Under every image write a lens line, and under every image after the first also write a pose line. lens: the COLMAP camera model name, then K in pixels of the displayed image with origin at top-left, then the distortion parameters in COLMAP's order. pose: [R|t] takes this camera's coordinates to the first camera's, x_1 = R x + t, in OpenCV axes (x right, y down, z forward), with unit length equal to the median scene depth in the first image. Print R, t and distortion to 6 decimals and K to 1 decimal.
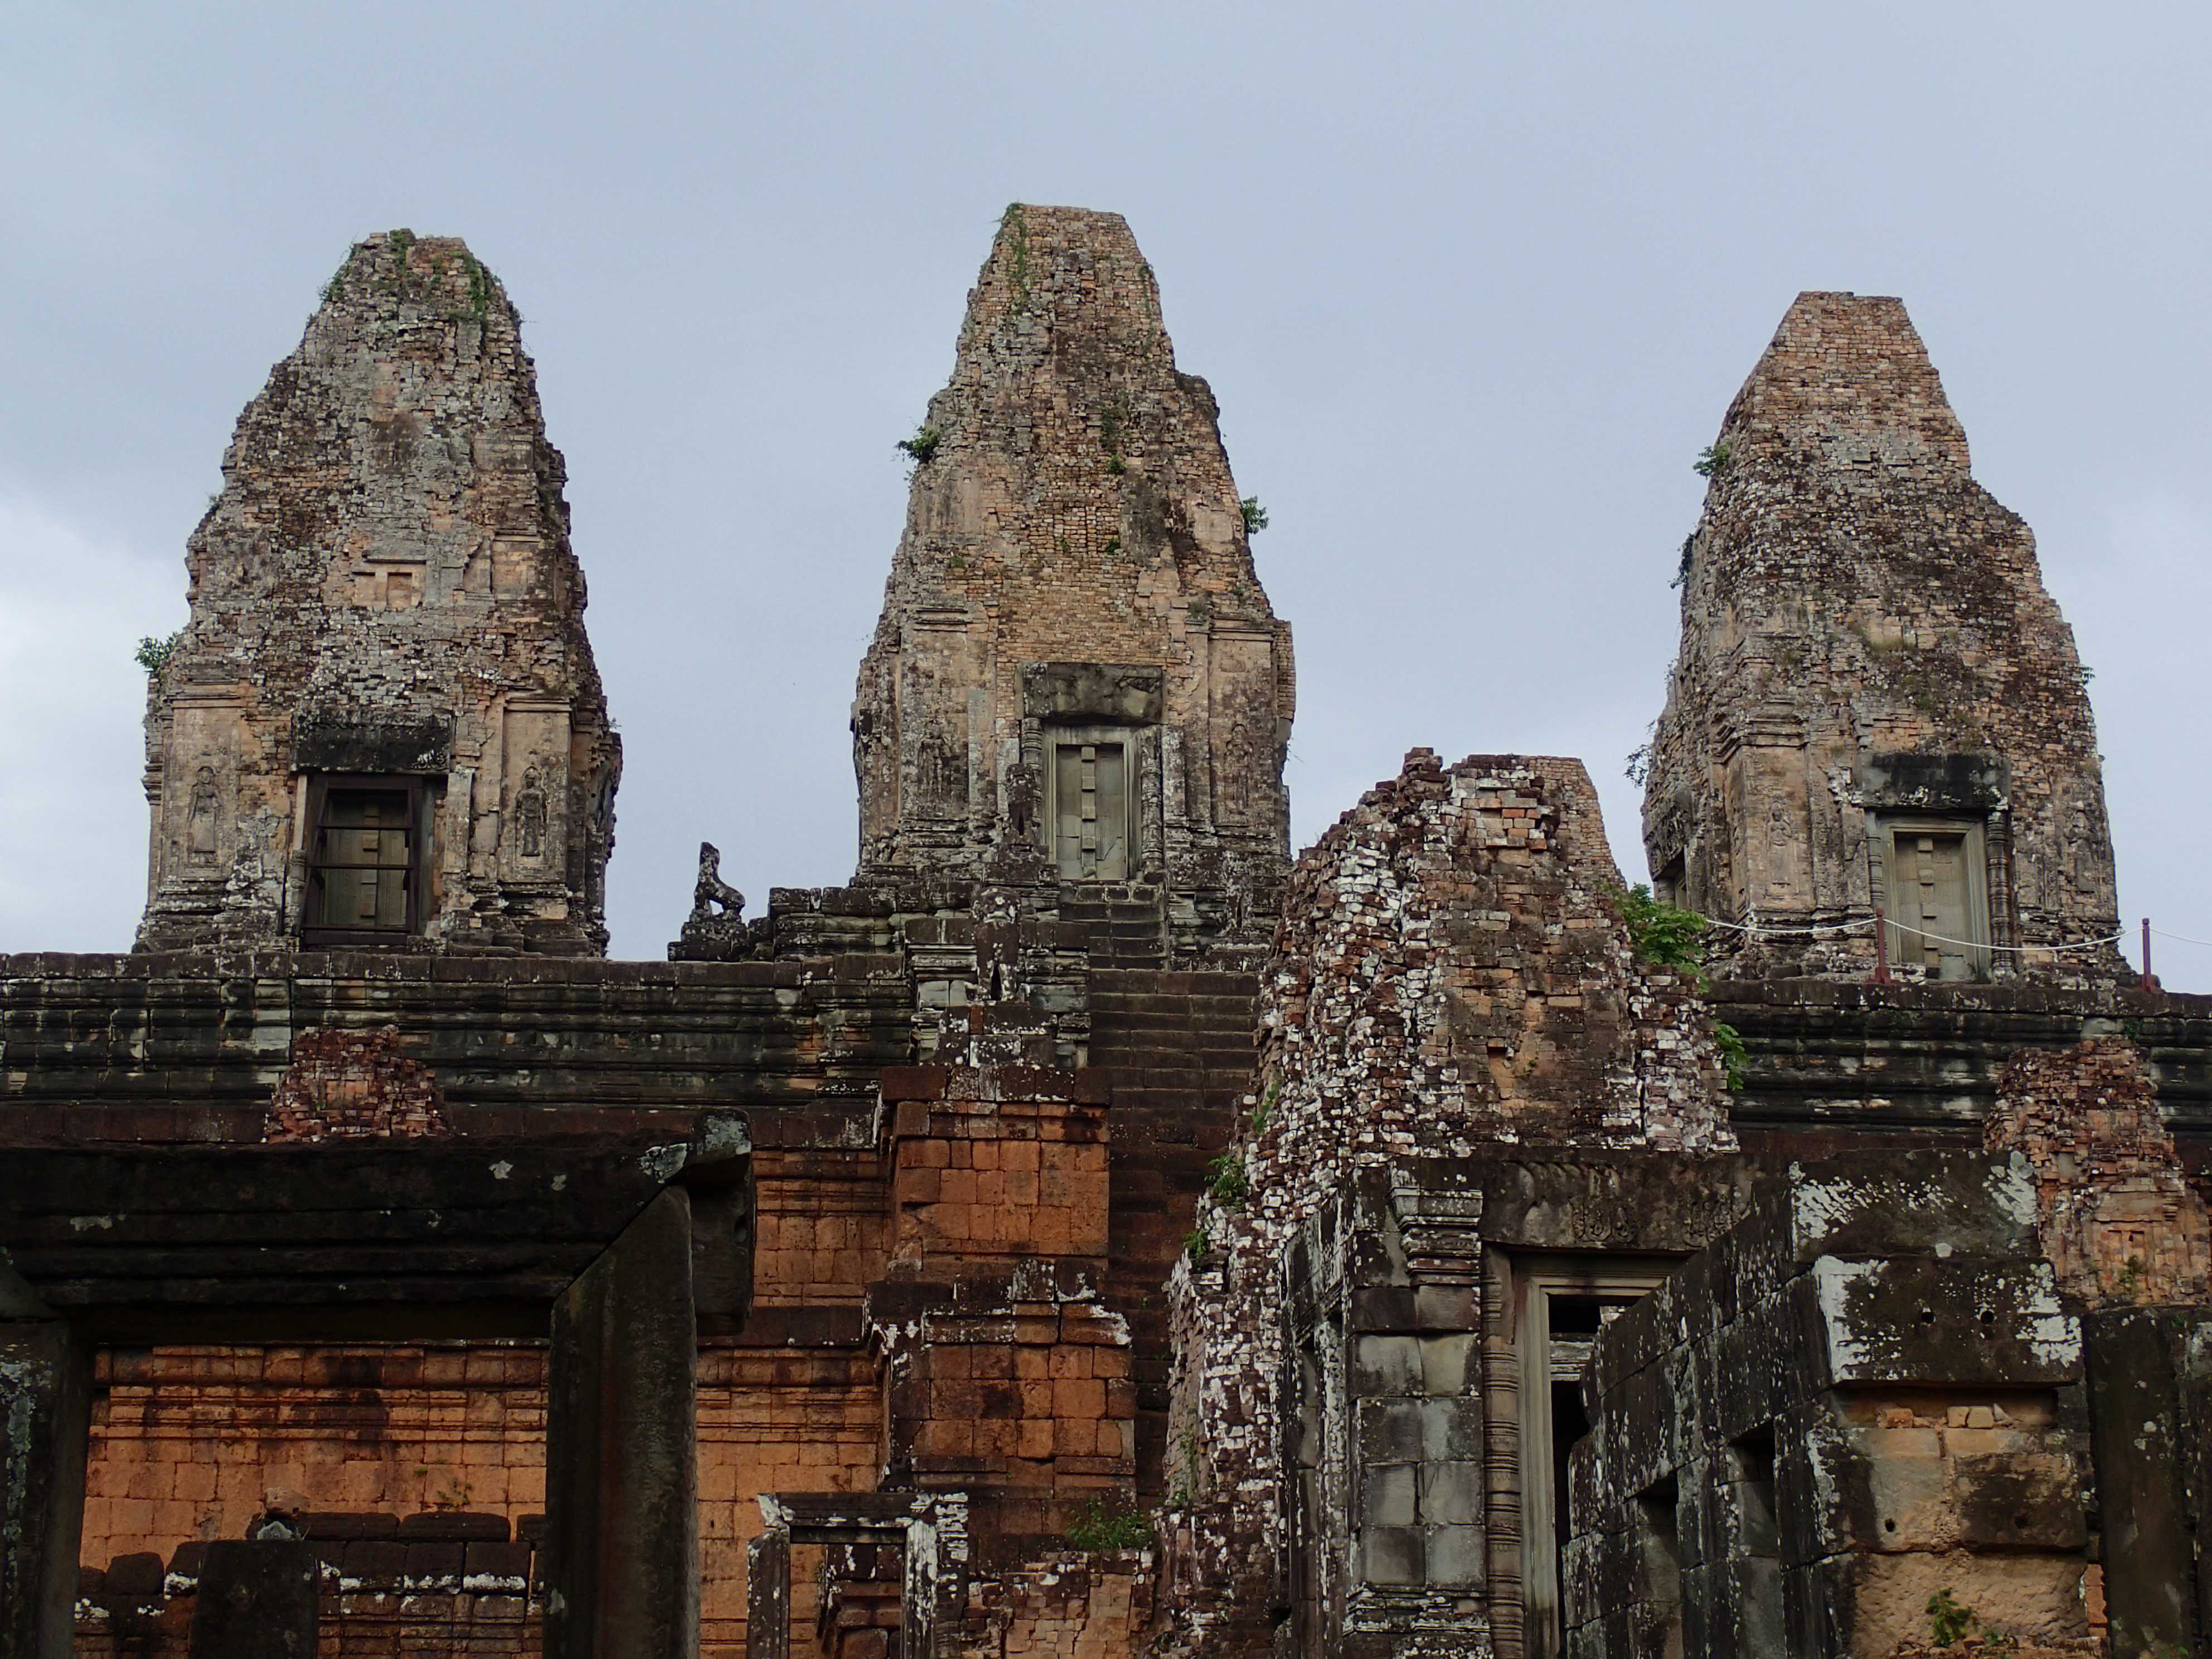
lens RADIAL K [[3871.1, 0, 1077.2], [0, 3871.1, 832.9], [0, 0, 1]] dist [0.051162, -0.256961]
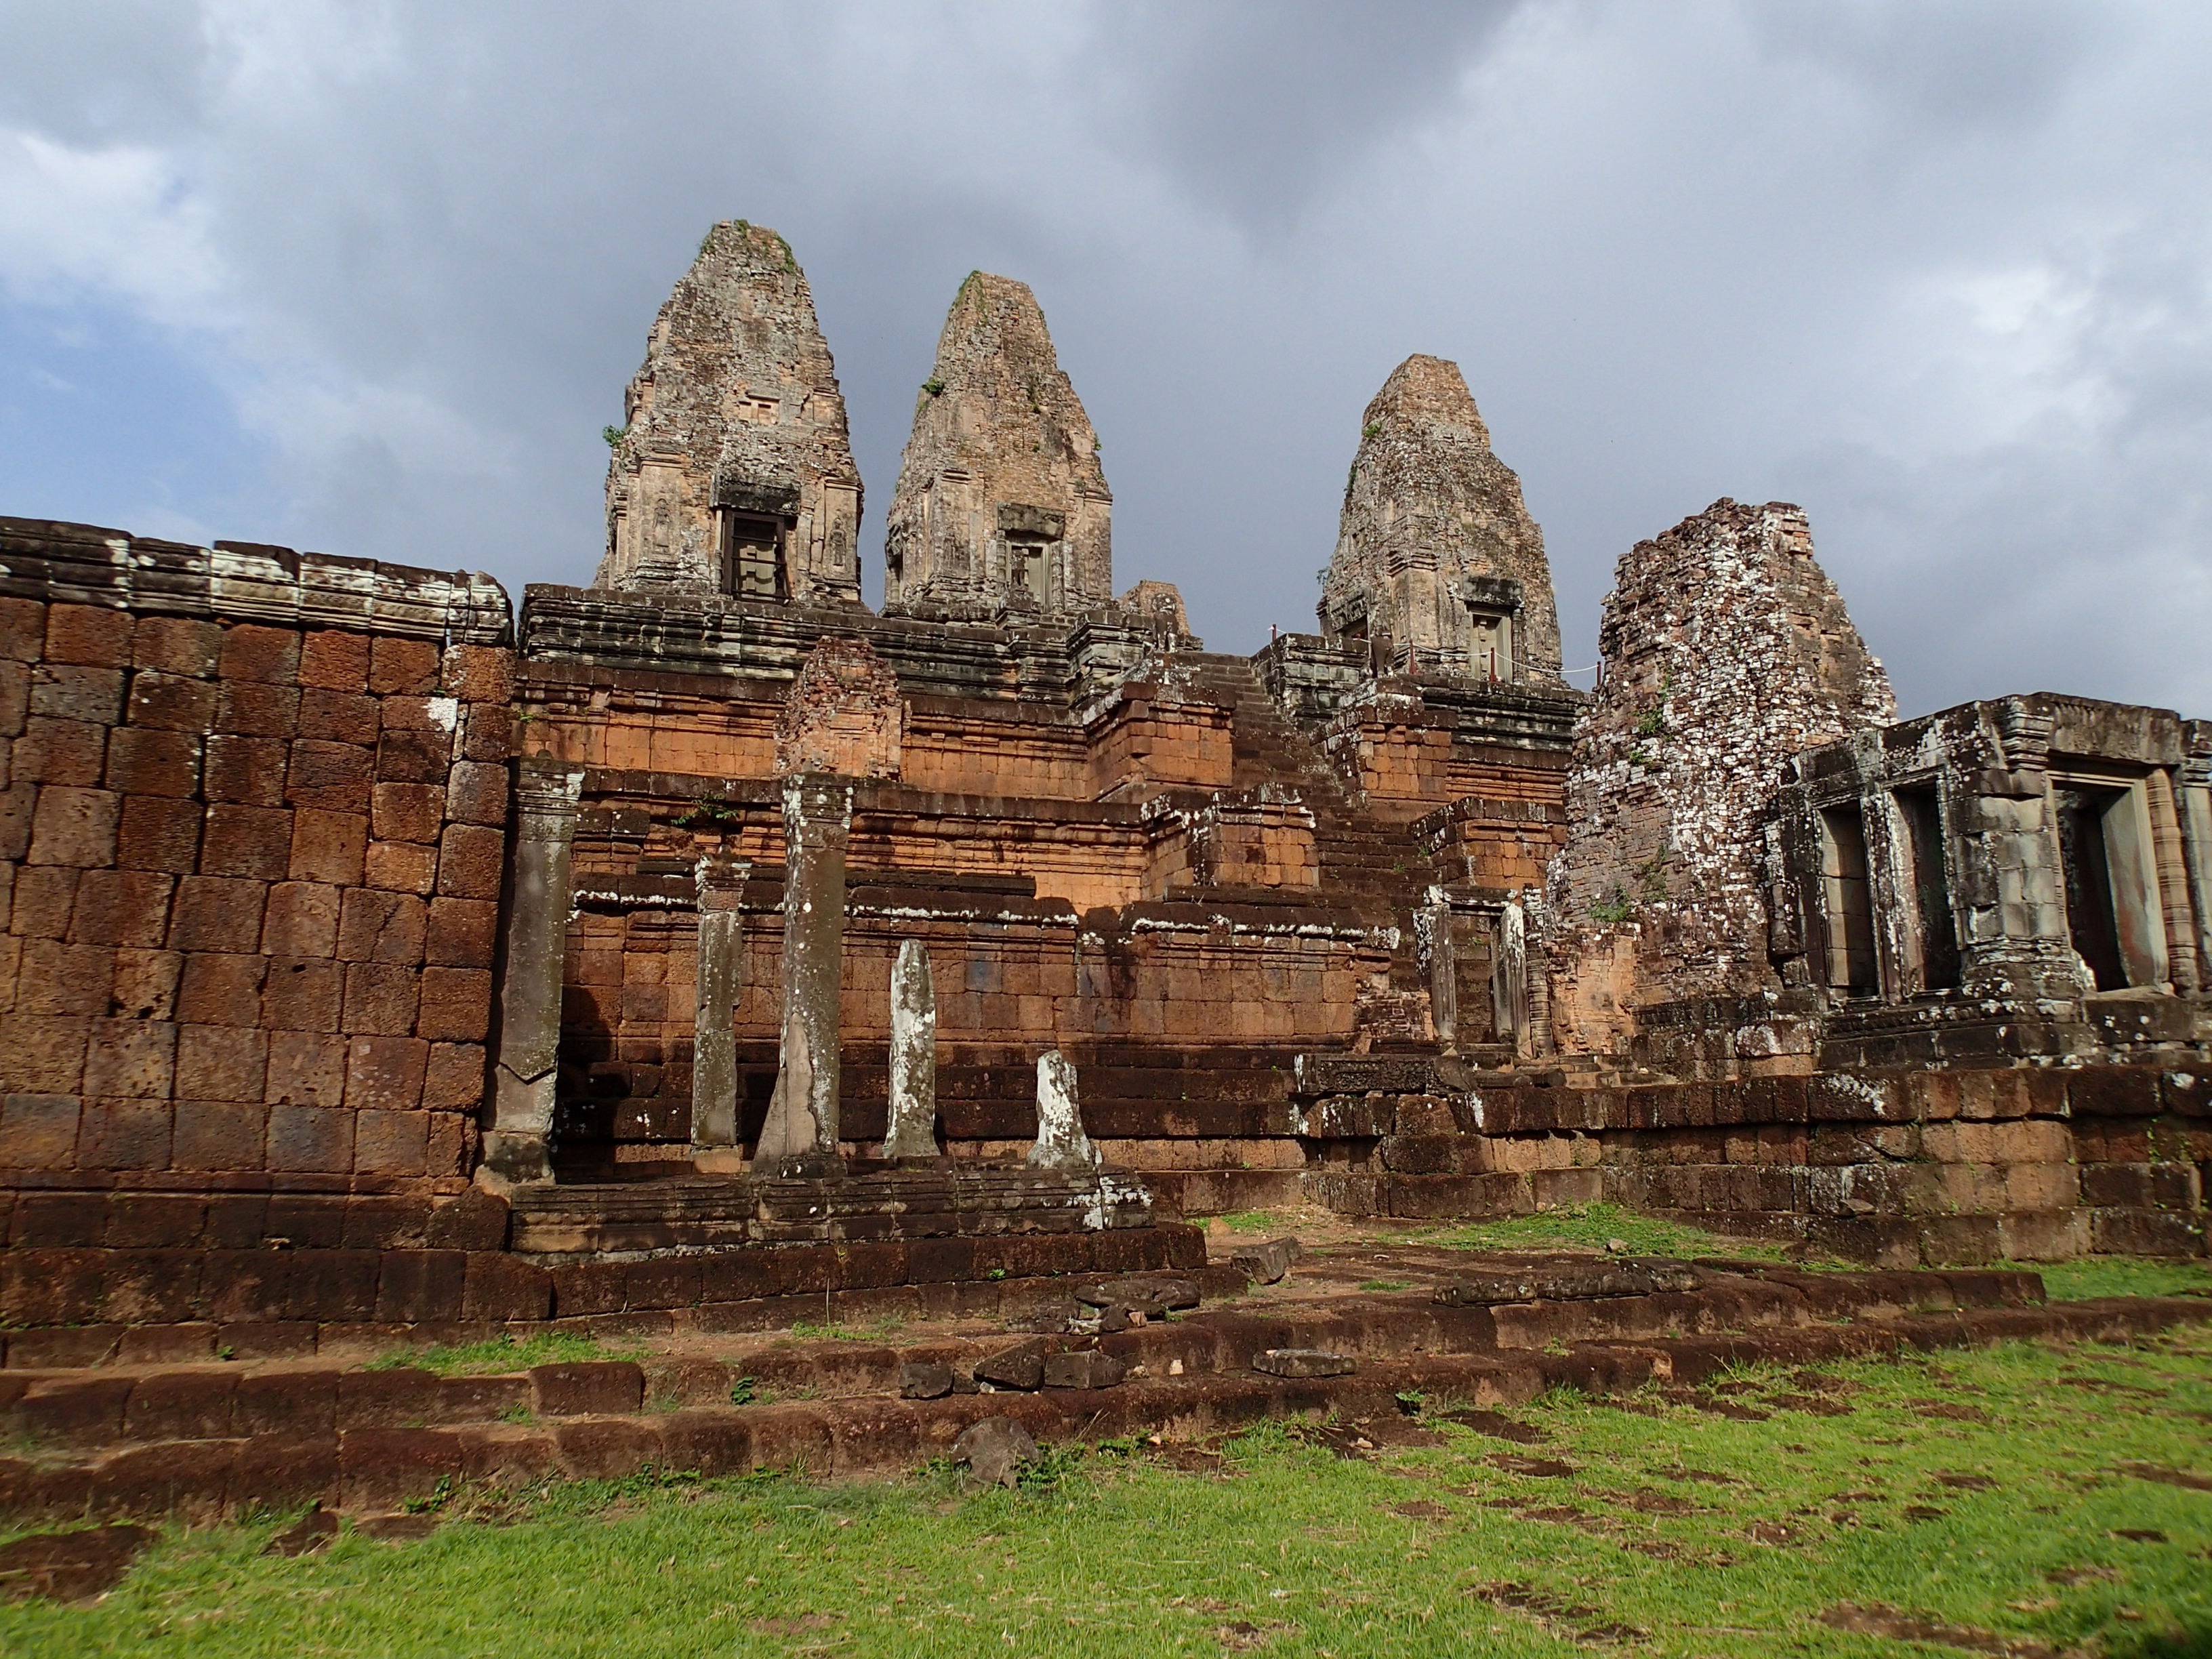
lens RADIAL K [[1667.6, 0, 1106.0], [0, 1667.6, 829.5], [0, 0, 1]] dist [0.025983, -0.034767]
pose [[0.957969, 0.044937, 0.283332, -0.240436], [-0.073964, 0.992953, 0.092593, 0.048427], [-0.277174, -0.109658, 0.954542, 0.182696]]
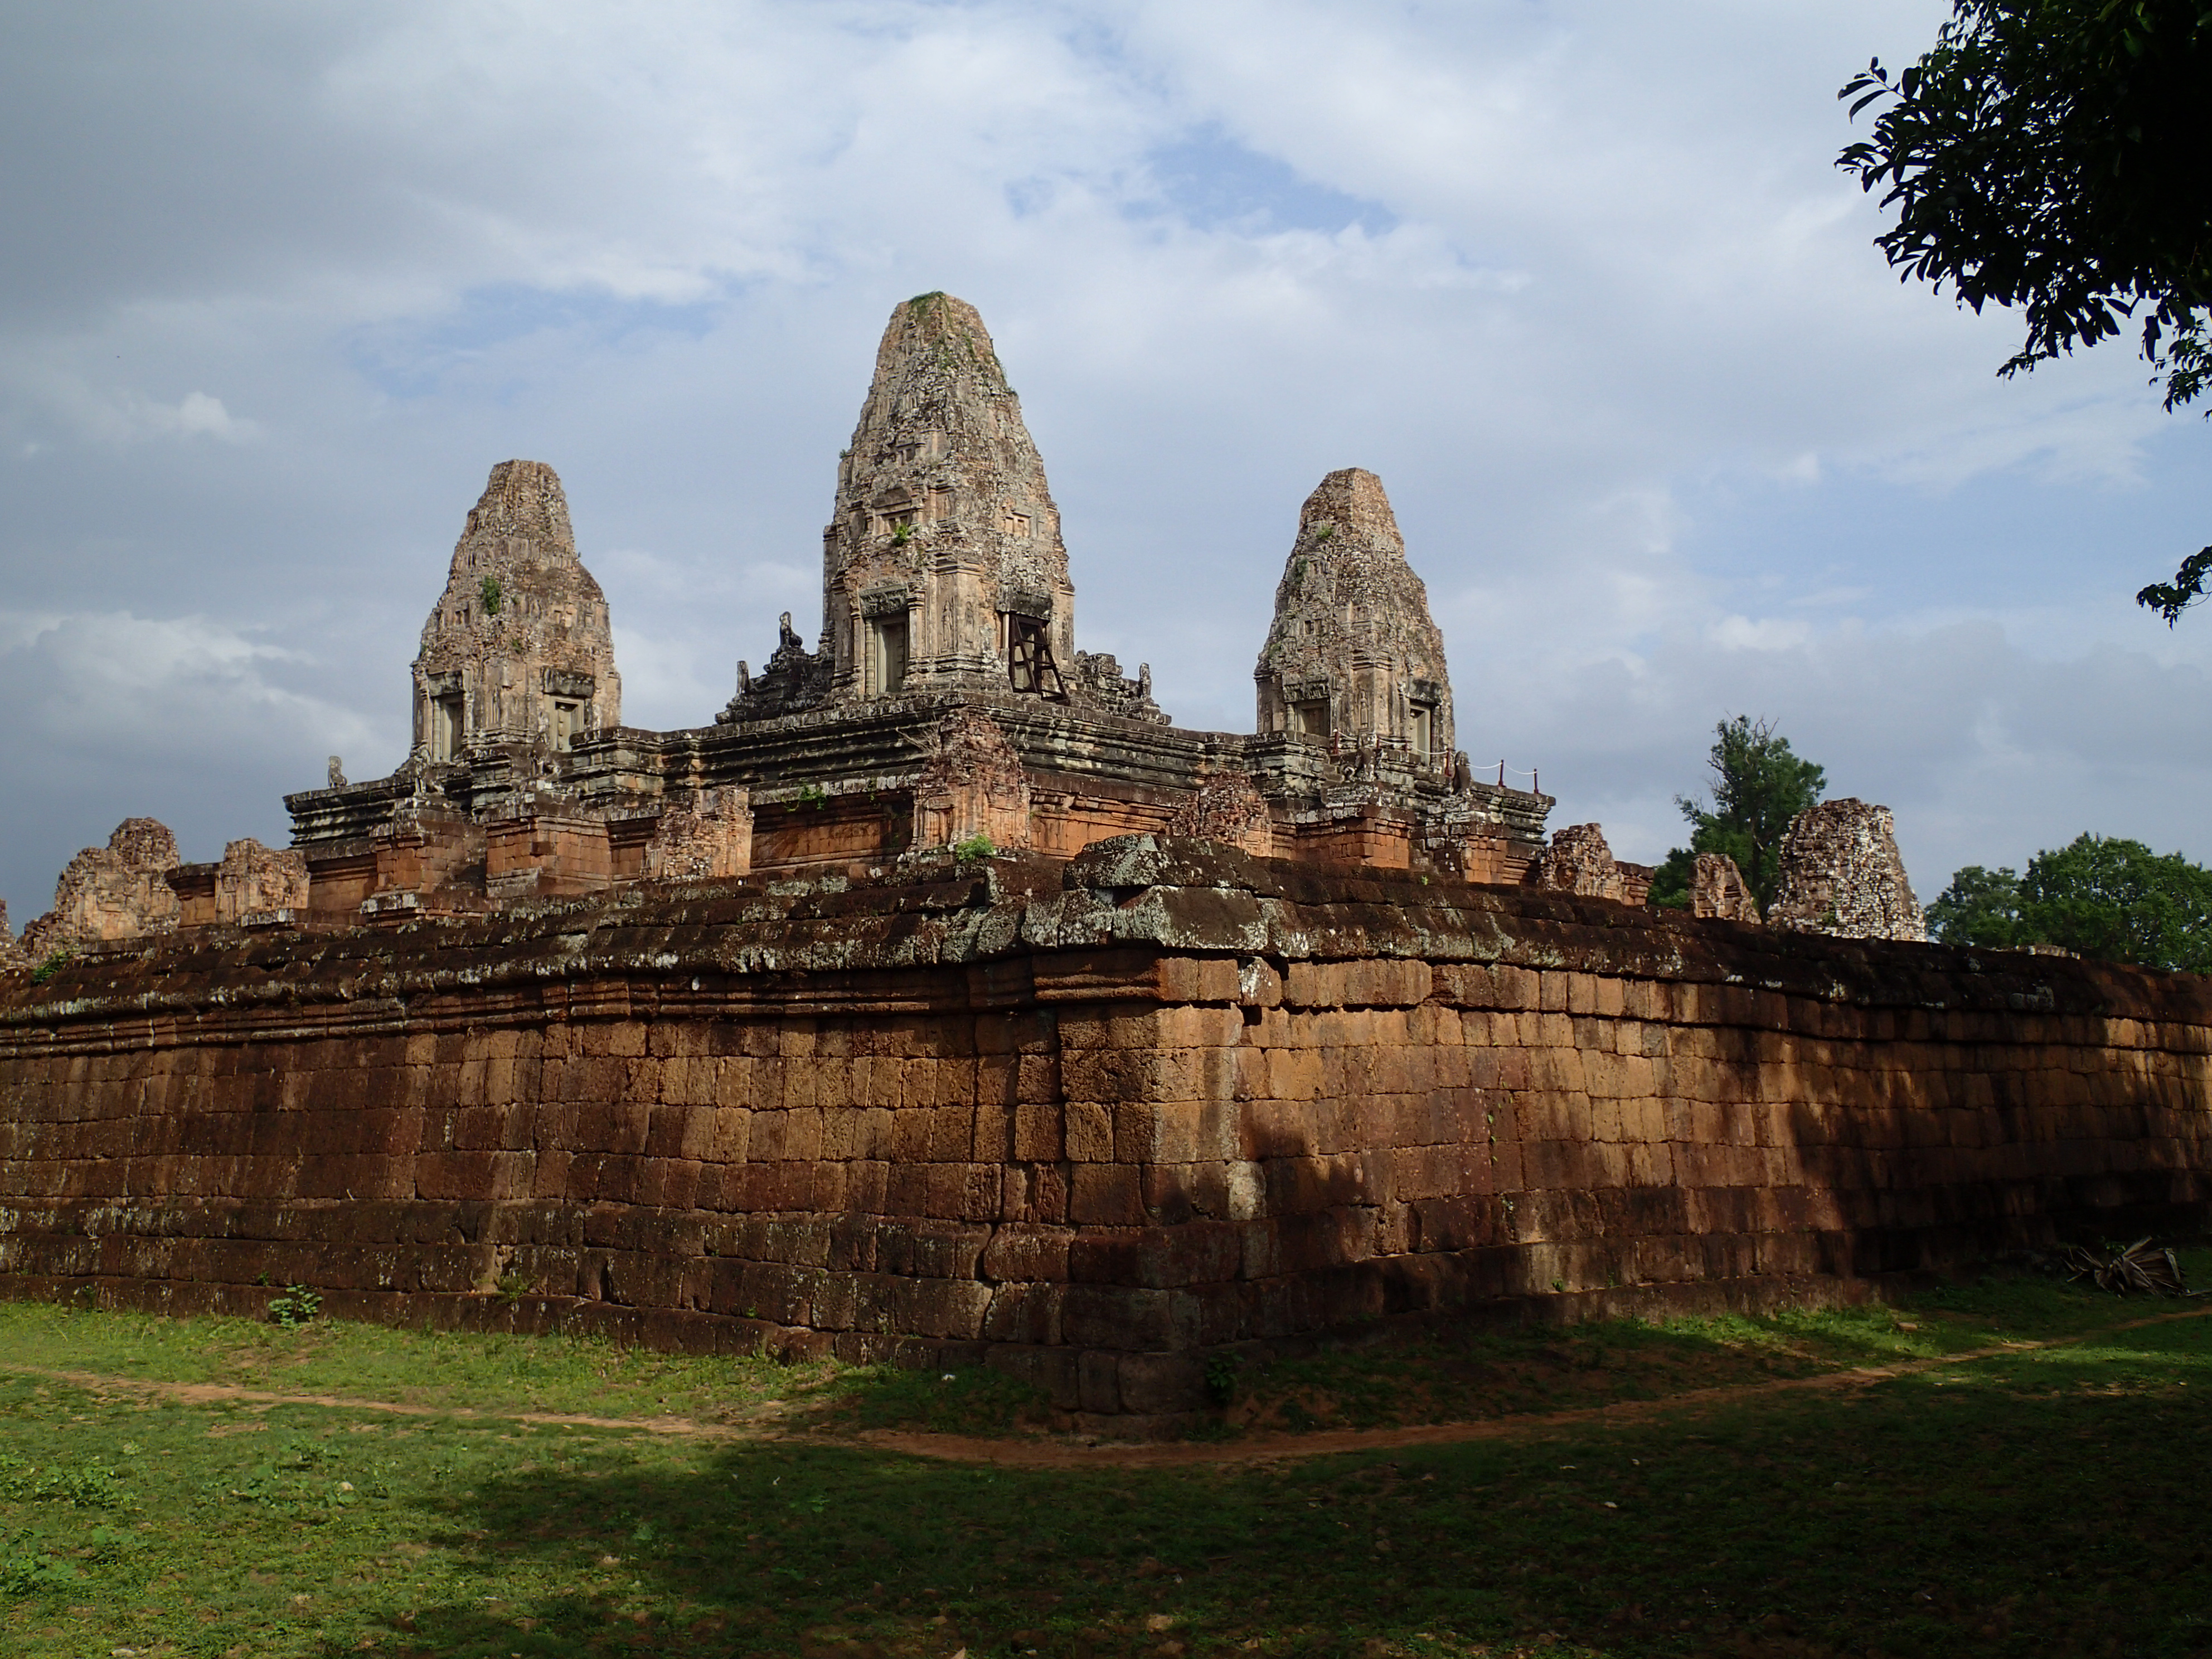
lens RADIAL K [[2649.0, 0, 1086.1], [0, 2649.0, 824.8], [0, 0, 1]] dist [0.085203, 0.022420]
pose [[0.714245, 0.081028, 0.695190, -1.207021], [-0.199543, 0.975627, 0.091298, -0.044045], [-0.670848, -0.203929, 0.713005, -0.135707]]
